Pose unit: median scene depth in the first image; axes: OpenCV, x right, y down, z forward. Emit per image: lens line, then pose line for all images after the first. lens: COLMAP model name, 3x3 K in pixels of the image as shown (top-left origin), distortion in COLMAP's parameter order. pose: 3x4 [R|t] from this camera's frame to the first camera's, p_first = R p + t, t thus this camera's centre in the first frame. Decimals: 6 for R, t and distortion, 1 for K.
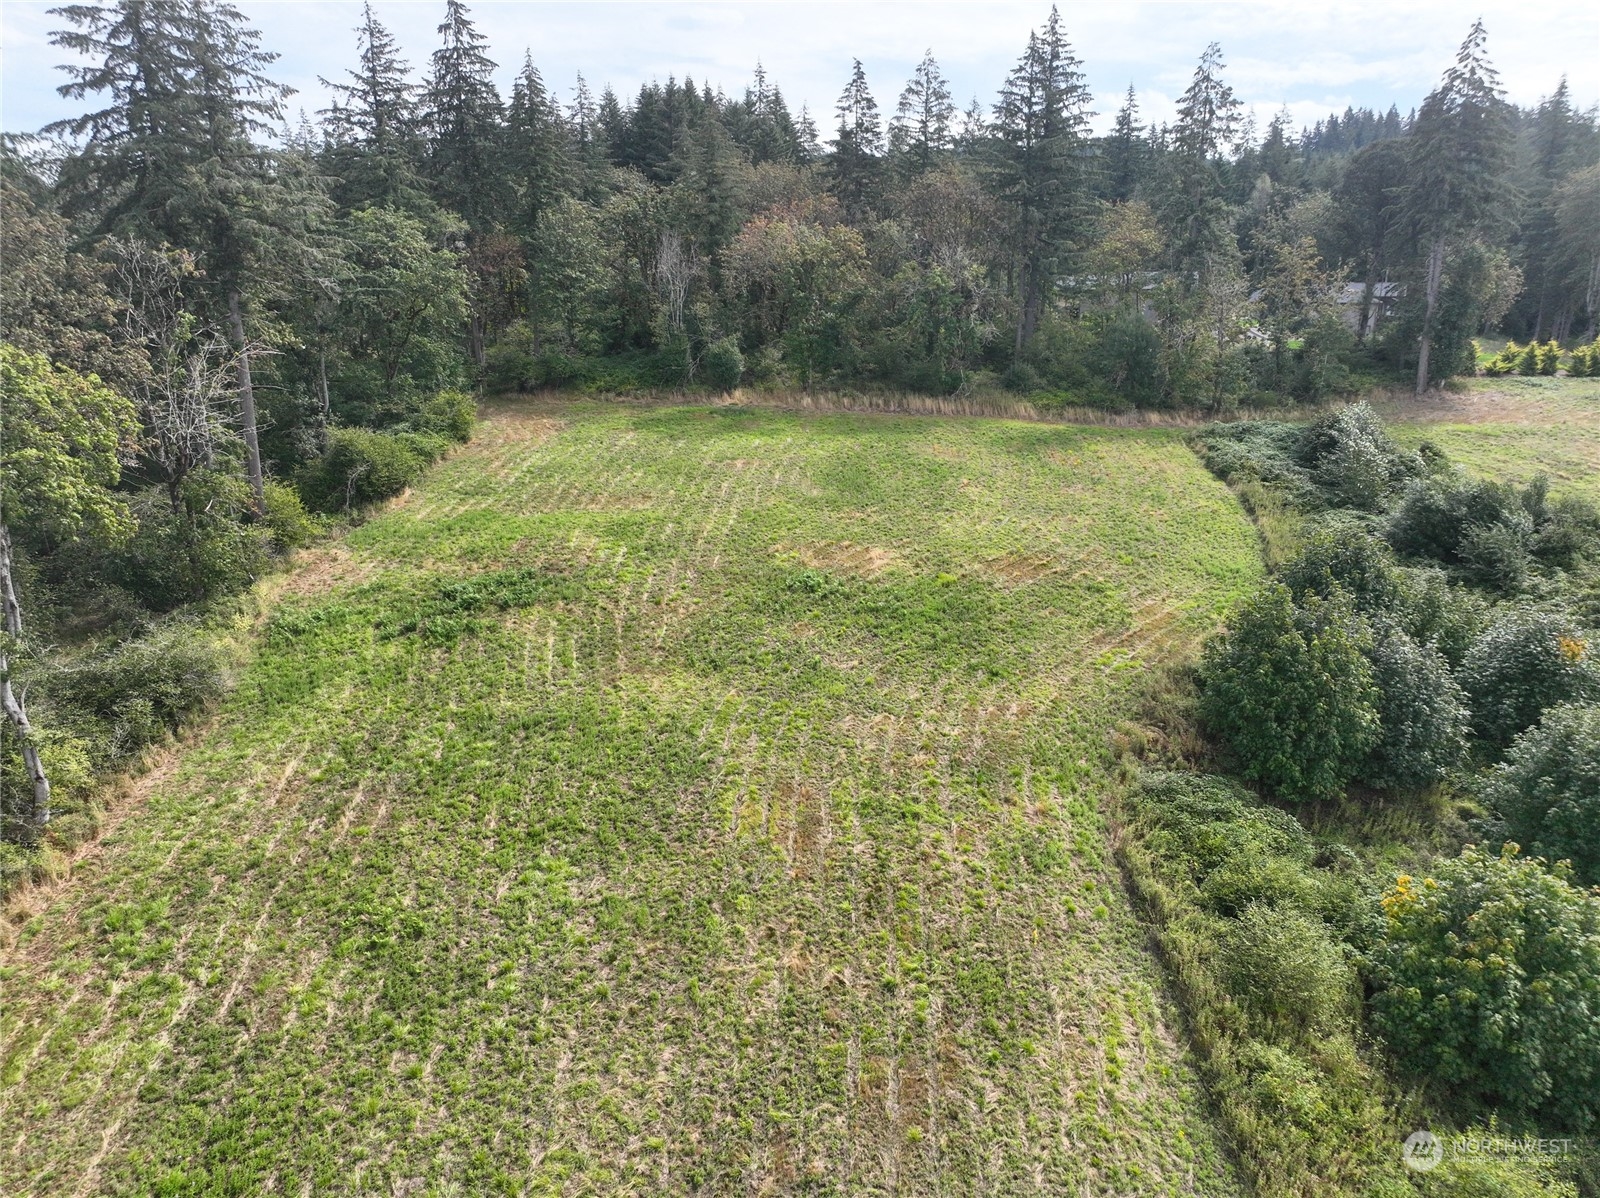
lens RADIAL K [[1128.8, 0, 794.7], [0, 1128.8, 598.5], [0, 0, 1]] dist [-0.003347, 0.026071]
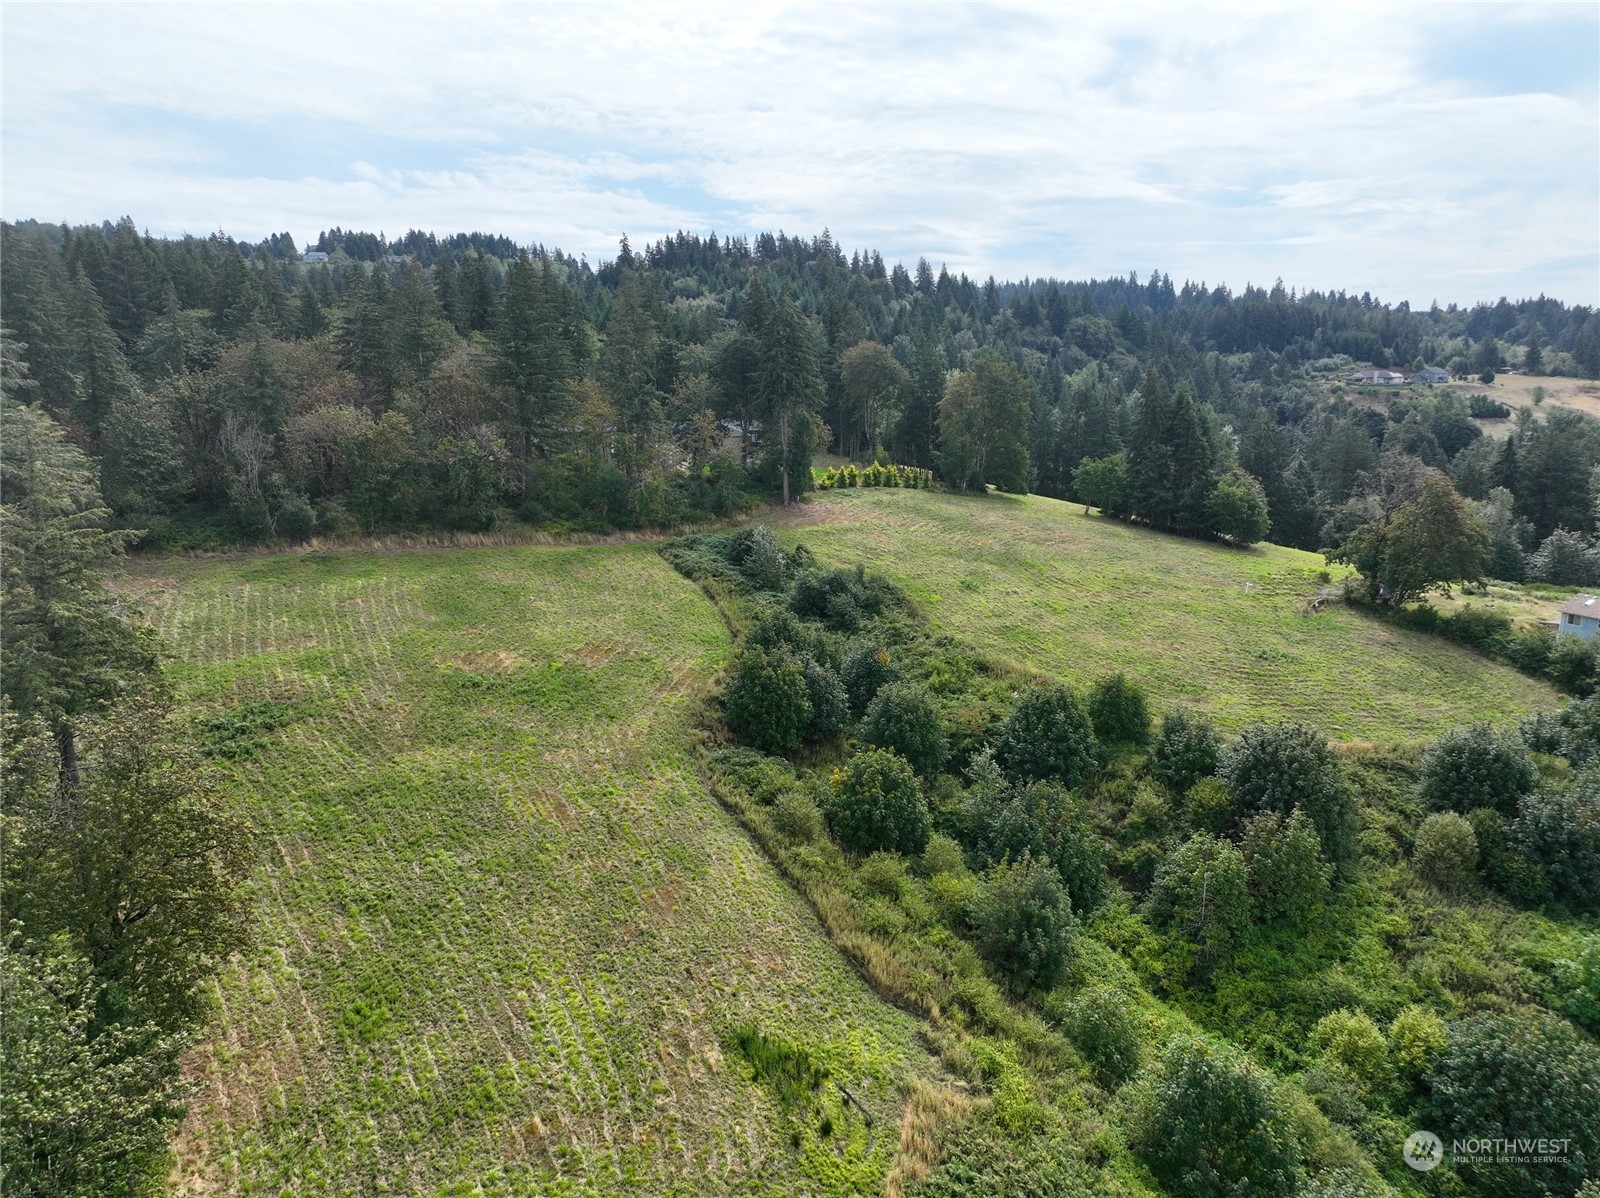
lens RADIAL K [[1128.8, 0, 794.7], [0, 1128.8, 598.5], [0, 0, 1]] dist [-0.003347, 0.026071]
pose [[0.861436, -0.108338, 0.496176, -0.338007], [0.137859, 0.990182, -0.023140, -0.027535], [-0.488797, 0.088336, 0.867913, -0.520209]]
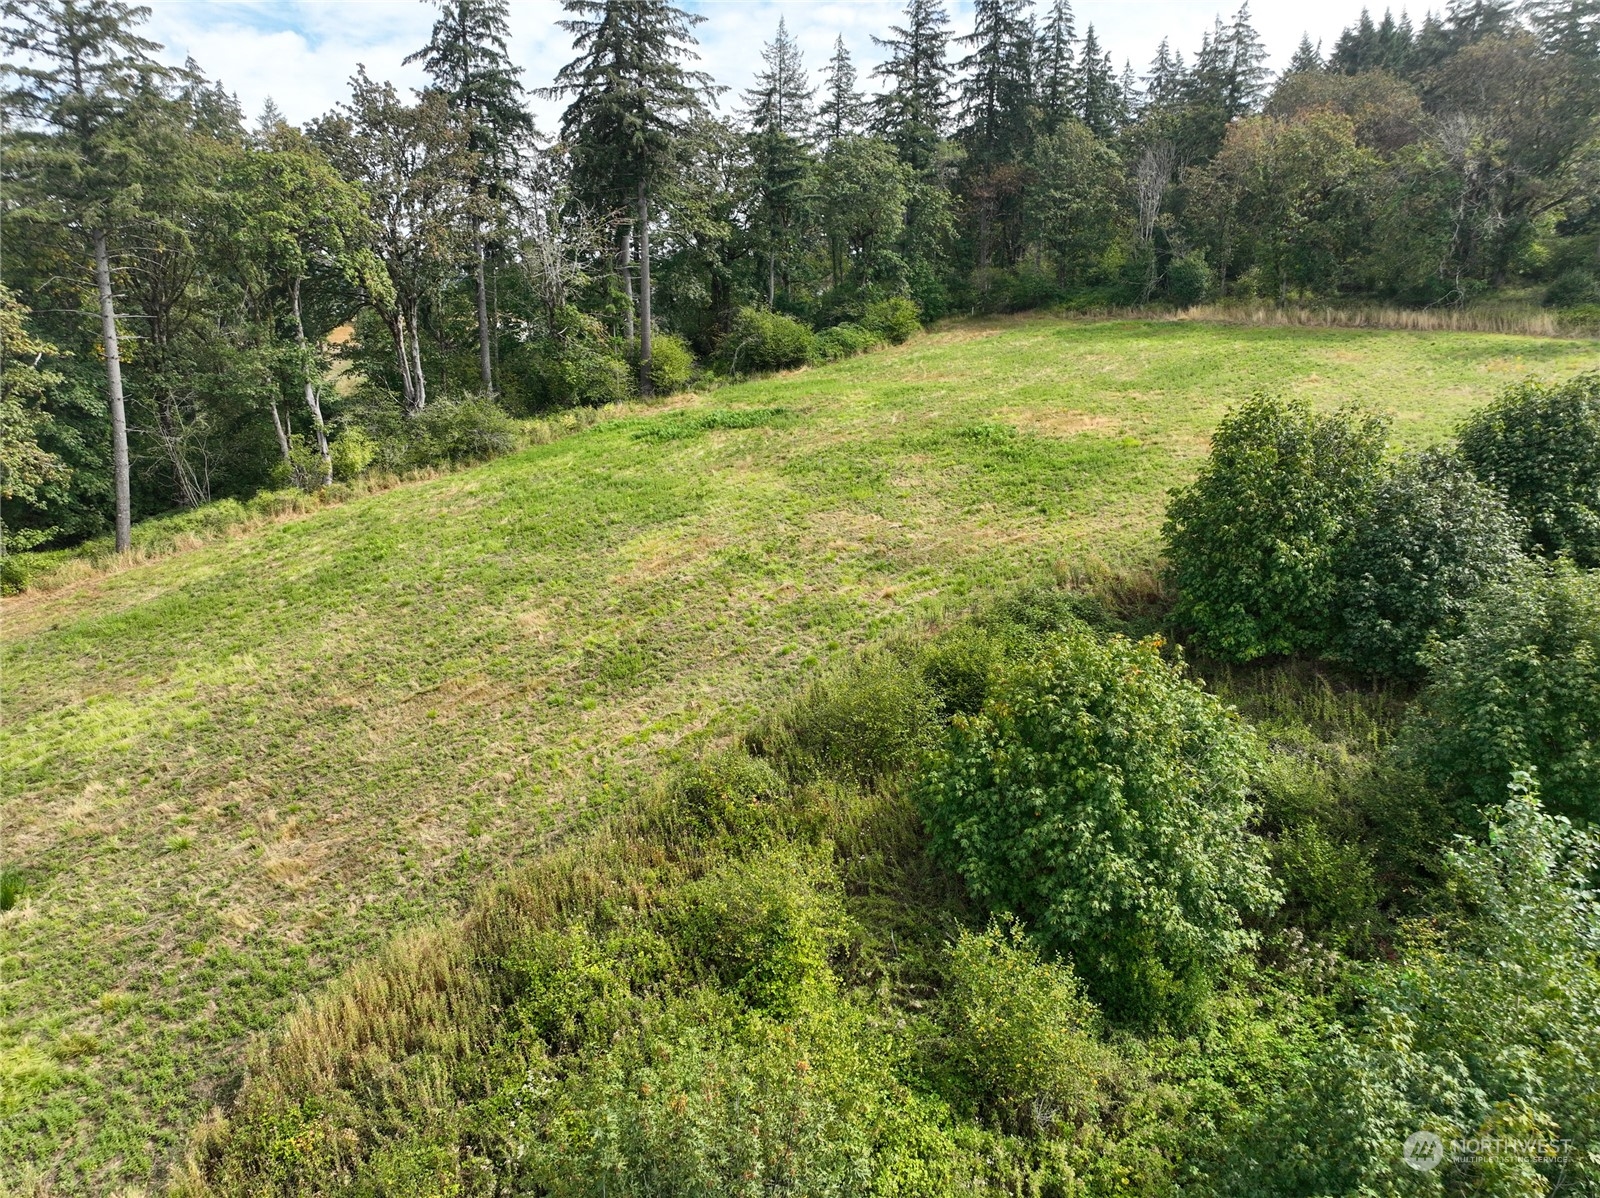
lens RADIAL K [[1128.8, 0, 794.7], [0, 1128.8, 598.5], [0, 0, 1]] dist [-0.003347, 0.026071]
pose [[0.793525, 0.146850, -0.590553, 0.424435], [-0.152376, 0.987480, 0.040805, 0.106435], [0.589151, 0.057606, 0.805967, 0.085395]]
